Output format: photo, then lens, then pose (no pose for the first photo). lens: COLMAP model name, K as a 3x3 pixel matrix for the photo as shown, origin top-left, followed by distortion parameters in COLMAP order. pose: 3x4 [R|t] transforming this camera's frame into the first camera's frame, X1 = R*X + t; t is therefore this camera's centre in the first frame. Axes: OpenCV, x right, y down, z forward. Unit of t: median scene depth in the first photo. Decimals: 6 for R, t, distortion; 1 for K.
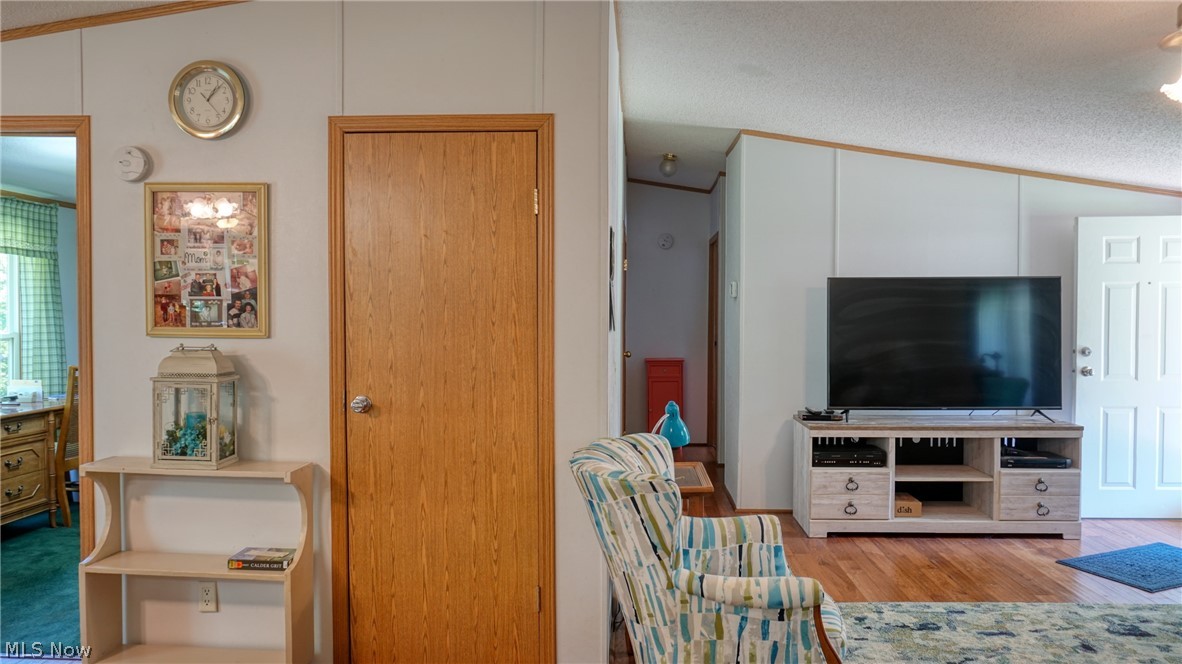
lens RADIAL K [[785.4, 0, 594.0], [0, 785.4, 322.9], [0, 0, 1]] dist [-0.018817, 0.004751]
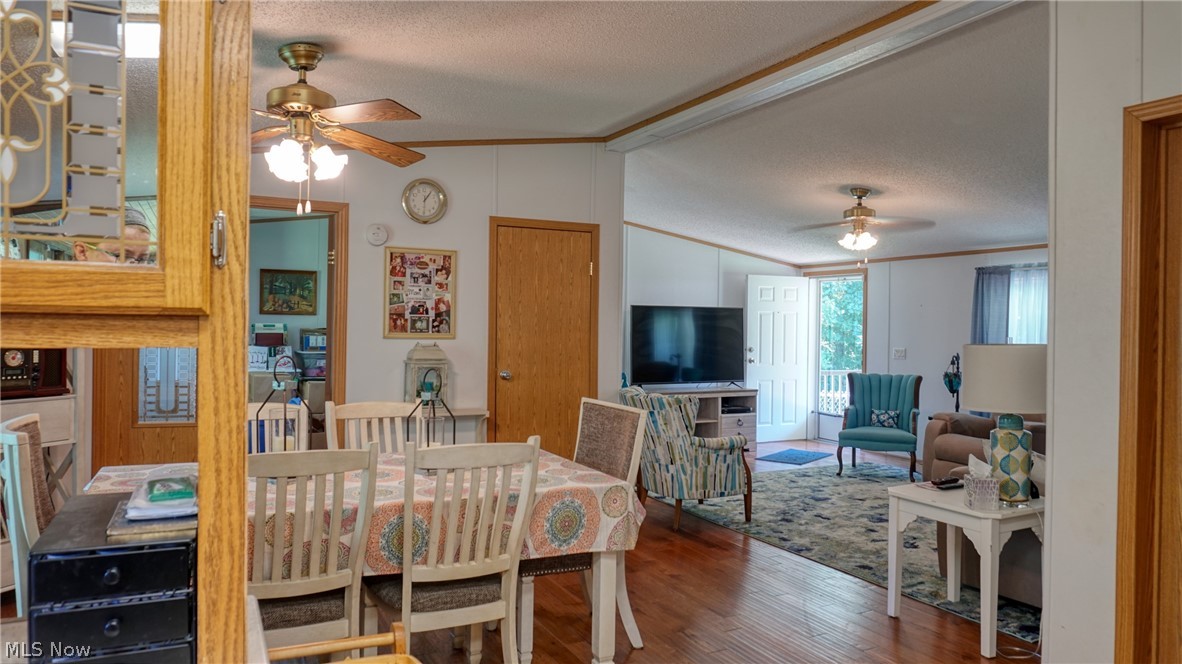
lens RADIAL K [[785.4, 0, 586.5], [0, 785.4, 333.7], [0, 0, 1]] dist [-0.018817, 0.004751]
pose [[0.872120, 0.002056, 0.489287, -1.022744], [0.001124, 0.999980, -0.006206, 0.019090], [-0.489290, 0.005962, 0.872101, -0.682152]]
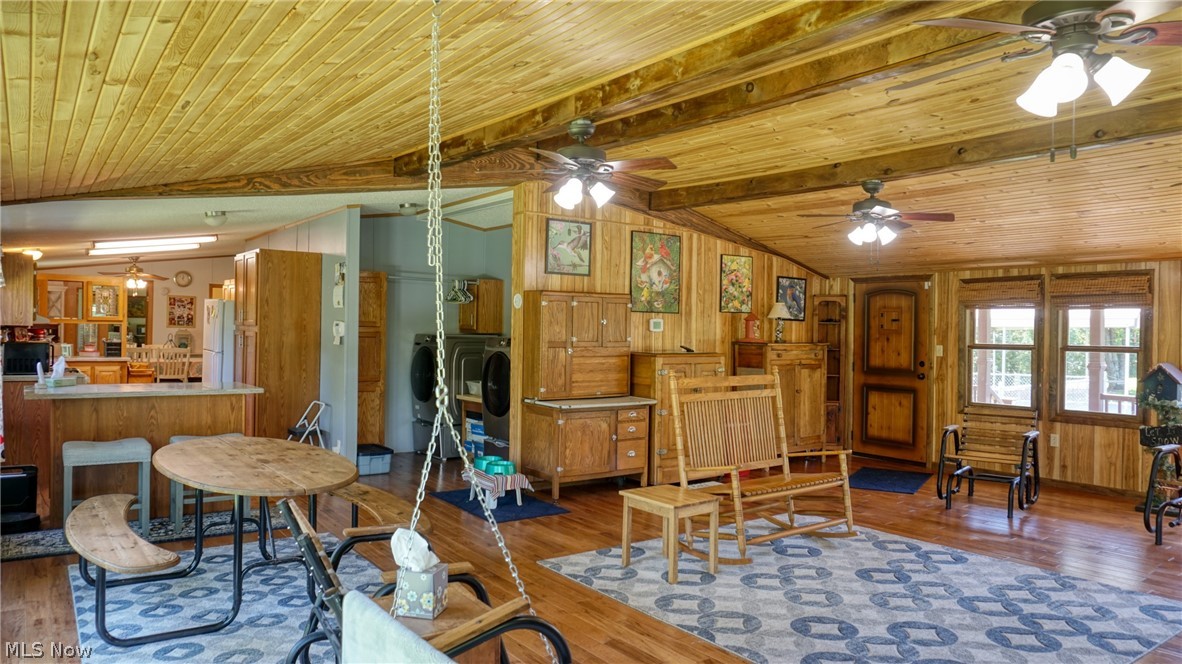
lens RADIAL K [[785.4, 0, 593.3], [0, 785.4, 331.0], [0, 0, 1]] dist [-0.018817, 0.004751]
pose [[0.776649, 0.013695, 0.629785, -1.566447], [-0.007492, 0.999894, -0.012504, 0.082035], [-0.629889, 0.004993, 0.776669, -4.387154]]
